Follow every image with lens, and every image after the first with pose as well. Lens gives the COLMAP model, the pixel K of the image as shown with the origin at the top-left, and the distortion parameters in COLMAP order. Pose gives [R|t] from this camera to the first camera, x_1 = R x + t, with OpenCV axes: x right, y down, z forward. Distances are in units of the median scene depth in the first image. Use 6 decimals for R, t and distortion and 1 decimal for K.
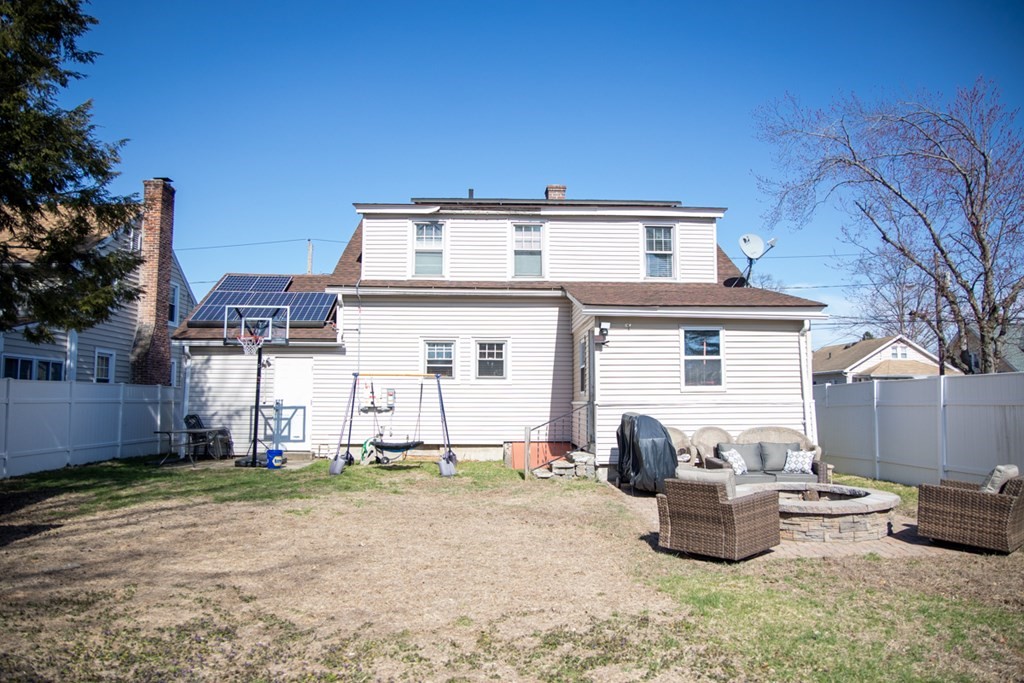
lens RADIAL K [[719.1, 0, 525.6], [0, 719.1, 343.7], [0, 0, 1]] dist [-0.094179, 0.066190]
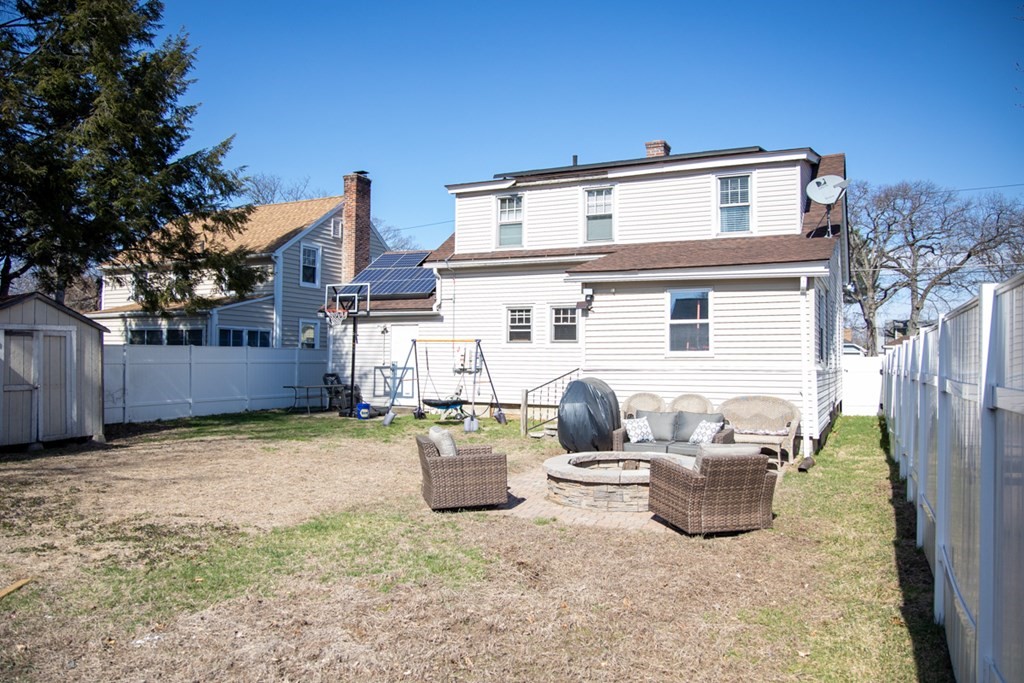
lens RADIAL K [[741.8, 0, 484.4], [0, 741.8, 343.1], [0, 0, 1]] dist [-0.032068, 0.001988]
pose [[0.878915, -0.003228, -0.476968, 0.359546], [0.029756, 0.998400, 0.048075, -0.005517], [0.476050, -0.056446, 0.877605, 0.004039]]
